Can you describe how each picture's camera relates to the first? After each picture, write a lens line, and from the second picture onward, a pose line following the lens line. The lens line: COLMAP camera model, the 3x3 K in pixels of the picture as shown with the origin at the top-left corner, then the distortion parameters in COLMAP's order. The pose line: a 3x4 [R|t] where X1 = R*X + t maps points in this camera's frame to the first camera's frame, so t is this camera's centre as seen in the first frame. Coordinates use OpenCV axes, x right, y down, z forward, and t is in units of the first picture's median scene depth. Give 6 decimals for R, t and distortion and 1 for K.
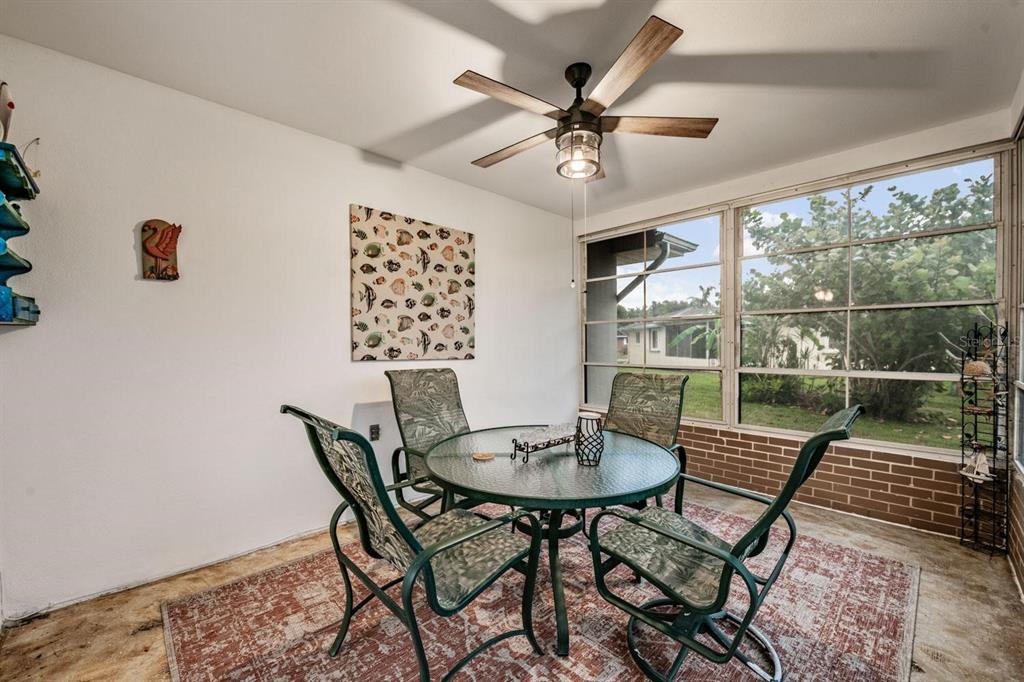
lens RADIAL K [[423.9, 0, 512.0], [0, 423.9, 341.0], [0, 0, 1]] dist [0.000736, 0.000035]
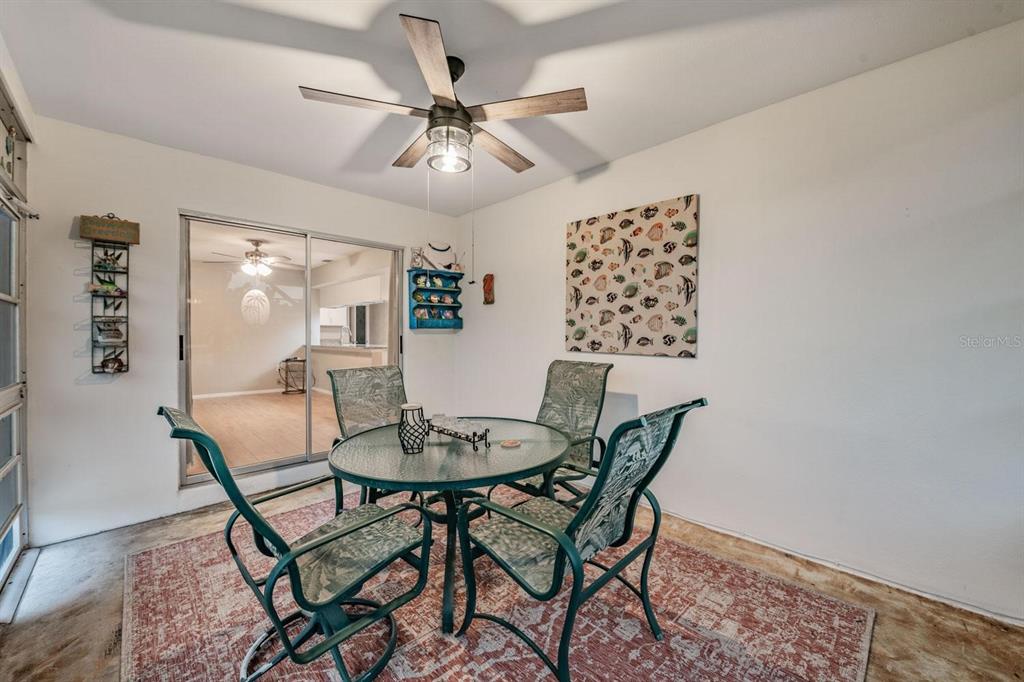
lens RADIAL K [[409.5, 0, 513.9], [0, 409.5, 334.2], [0, 0, 1]] dist [-0.000726, -0.000052]
pose [[-0.015036, -0.007152, -0.999861, 0.723861], [-0.001478, 0.999973, -0.007131, 0.006394], [0.999886, 0.001371, -0.015046, 0.766195]]
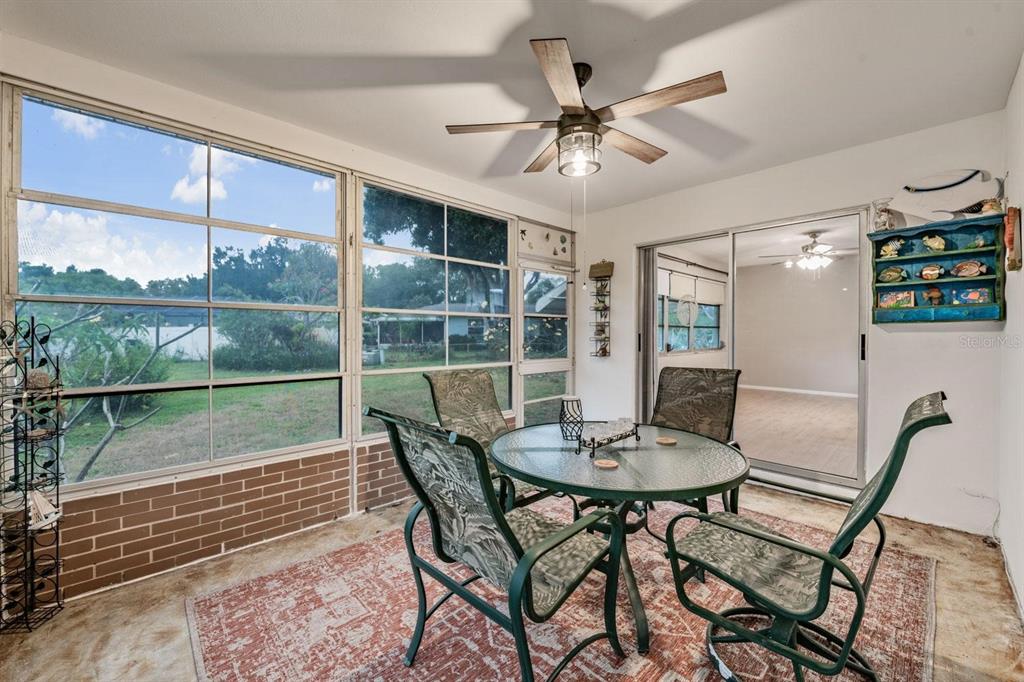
lens RADIAL K [[409.5, 0, 513.9], [0, 409.5, 334.2], [0, 0, 1]] dist [-0.000726, -0.000052]
pose [[-0.999873, 0.000286, 0.015921, 0.195830], [0.000399, 0.999975, 0.007107, -0.003682], [-0.015918, 0.007113, -0.999848, 1.297366]]
